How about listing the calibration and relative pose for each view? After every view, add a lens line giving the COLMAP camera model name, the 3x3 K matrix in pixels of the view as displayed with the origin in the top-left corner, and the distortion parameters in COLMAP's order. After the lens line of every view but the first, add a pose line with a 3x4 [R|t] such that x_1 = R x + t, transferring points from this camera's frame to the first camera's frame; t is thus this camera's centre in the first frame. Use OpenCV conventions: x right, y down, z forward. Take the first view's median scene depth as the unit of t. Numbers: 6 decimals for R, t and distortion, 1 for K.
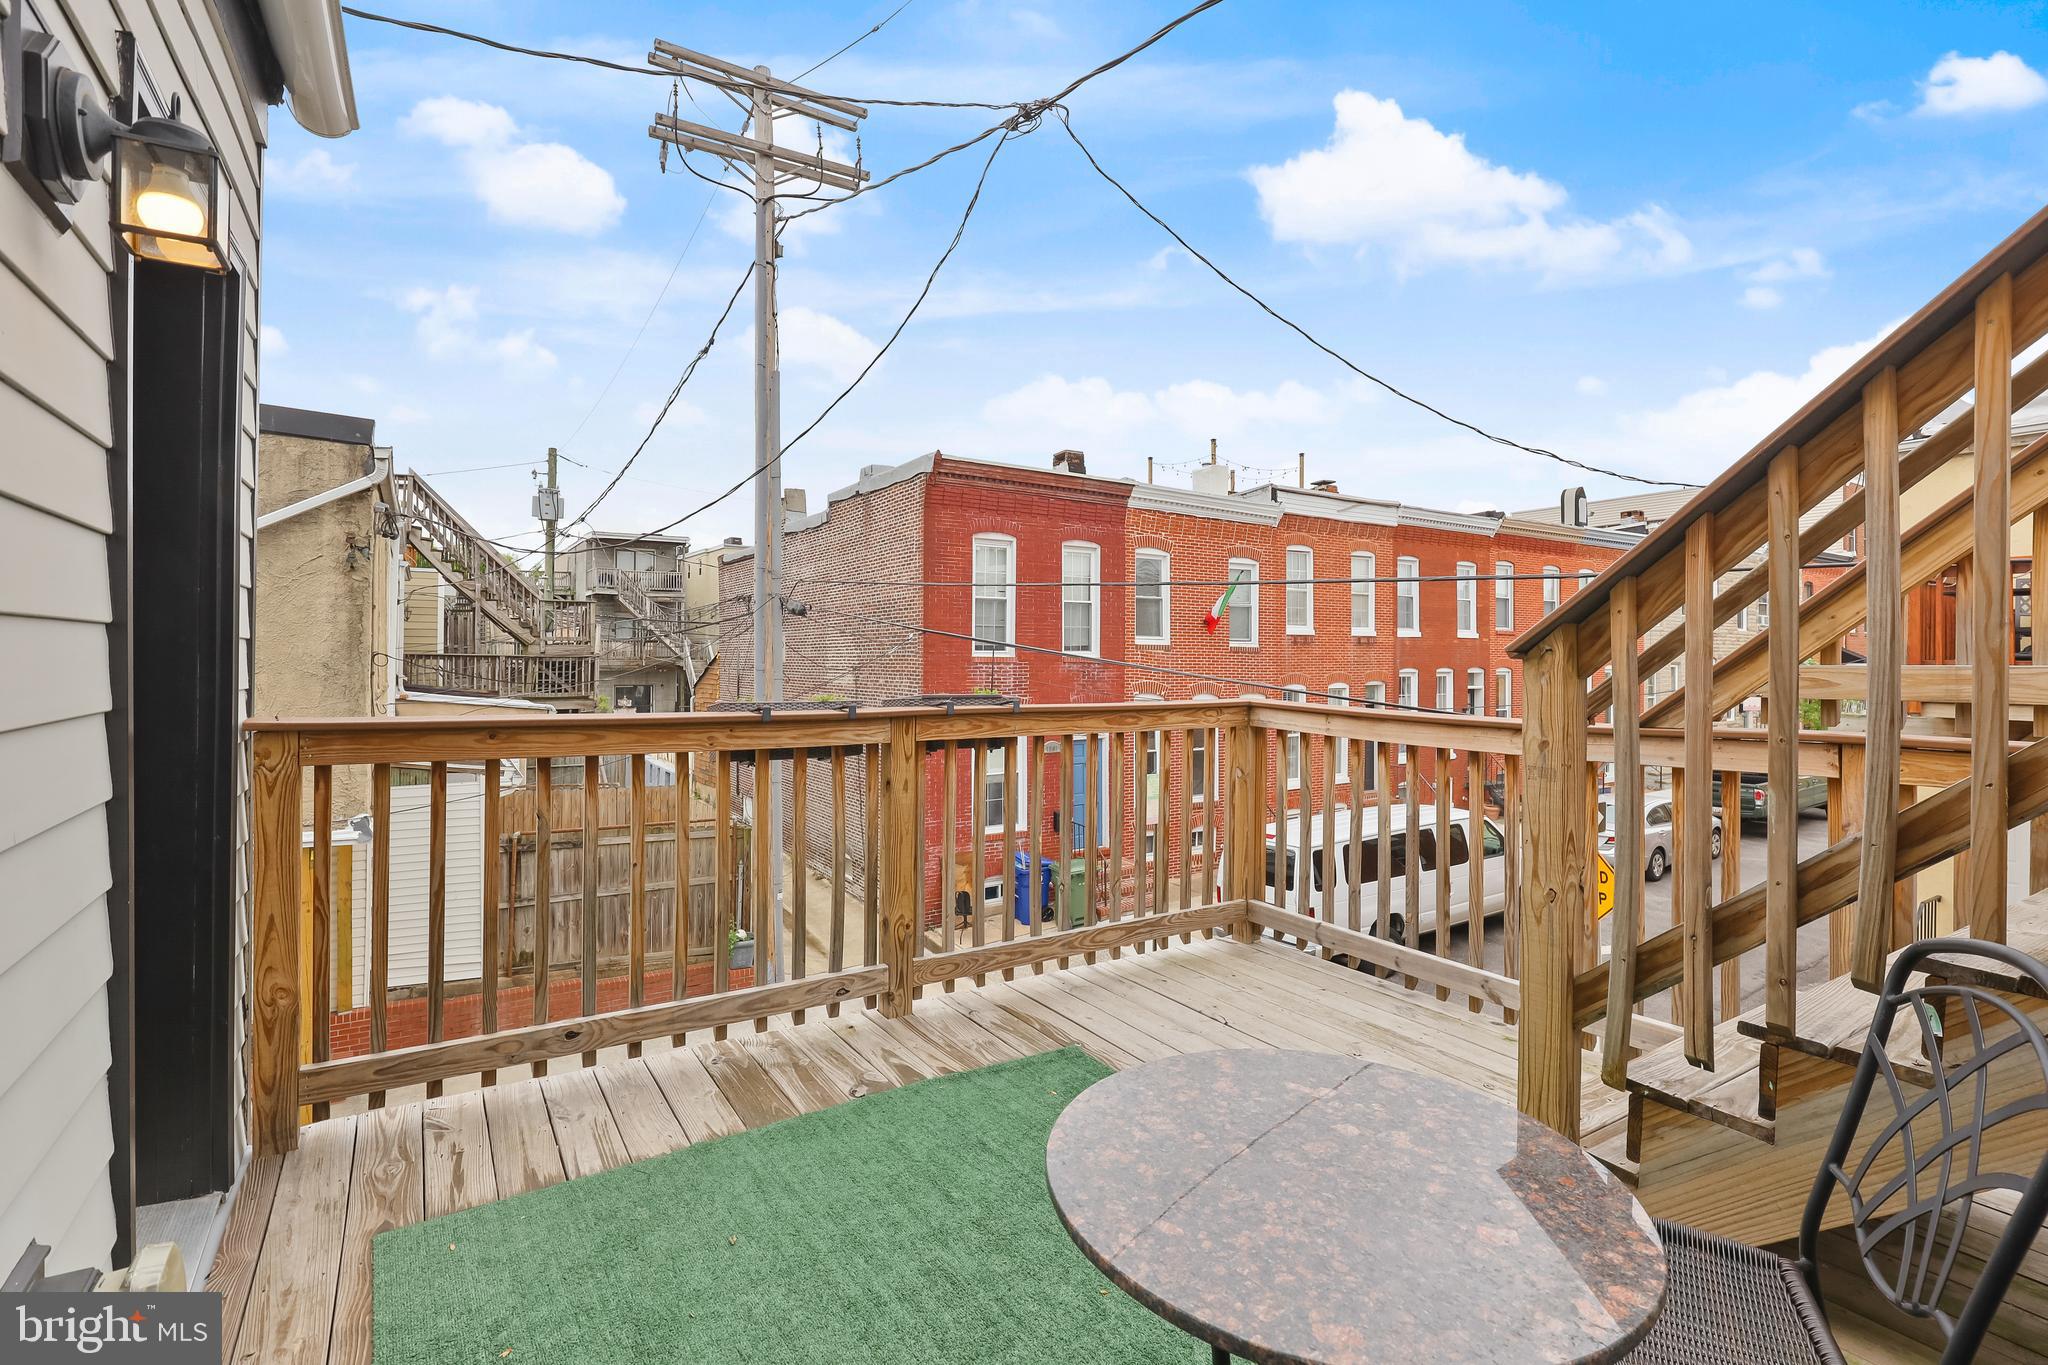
lens RADIAL K [[962.3, 0, 1009.4], [0, 962.3, 667.0], [0, 0, 1]] dist [0.003891, 0.000508]
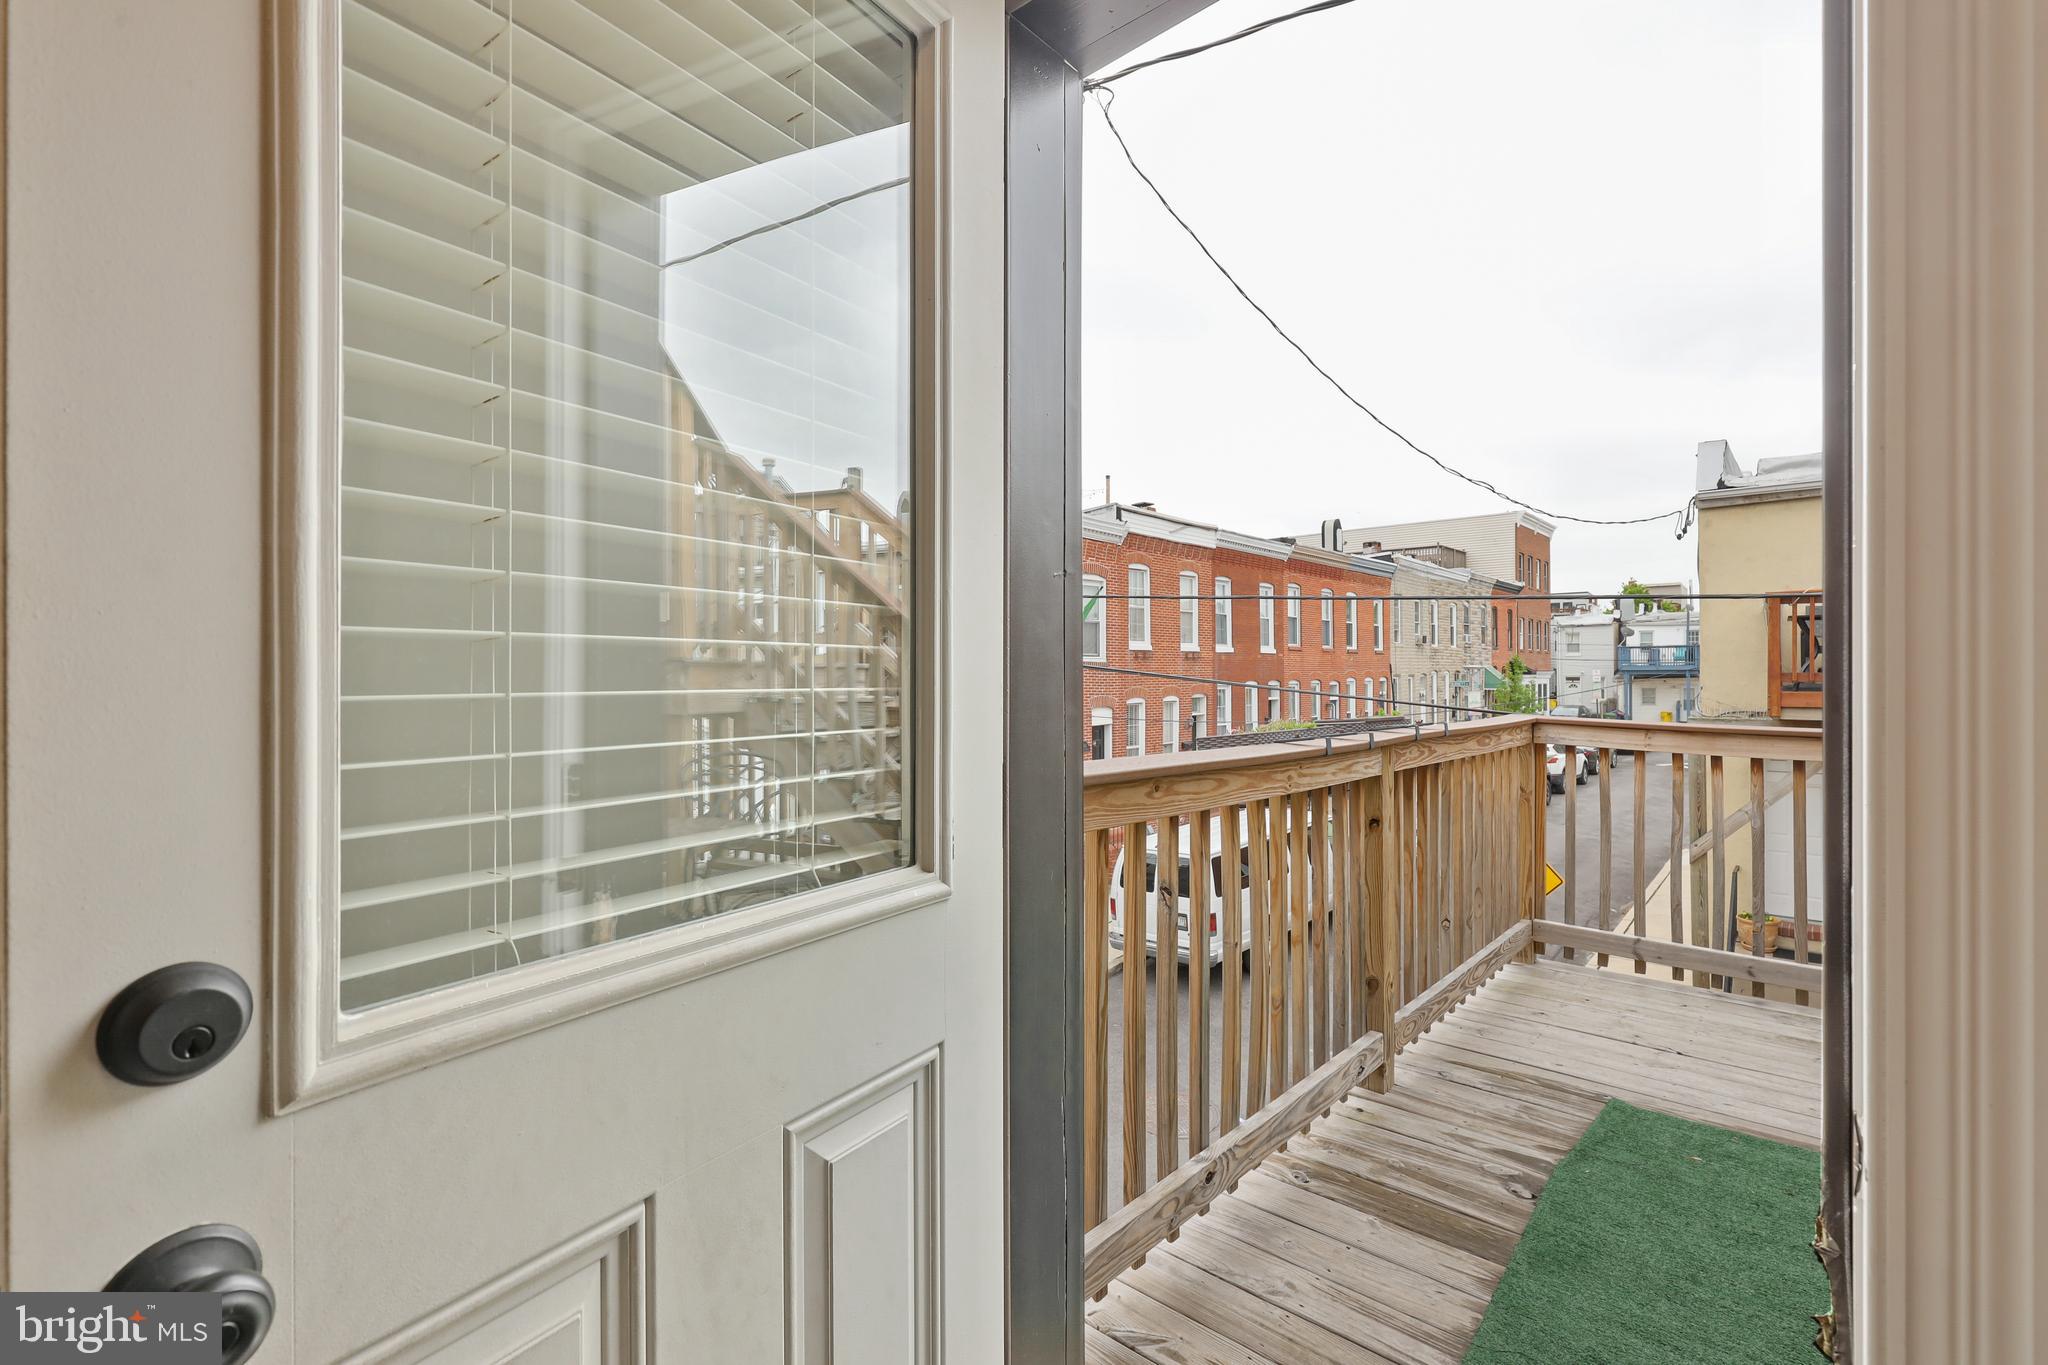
lens RADIAL K [[962.3, 0, 1027.5], [0, 962.3, 682.2], [0, 0, 1]] dist [0.003891, 0.000508]
pose [[0.956066, -0.008184, 0.293037, -0.112065], [0.007996, 0.999966, 0.001837, -0.001484], [-0.293042, 0.000587, 0.956099, 0.043739]]
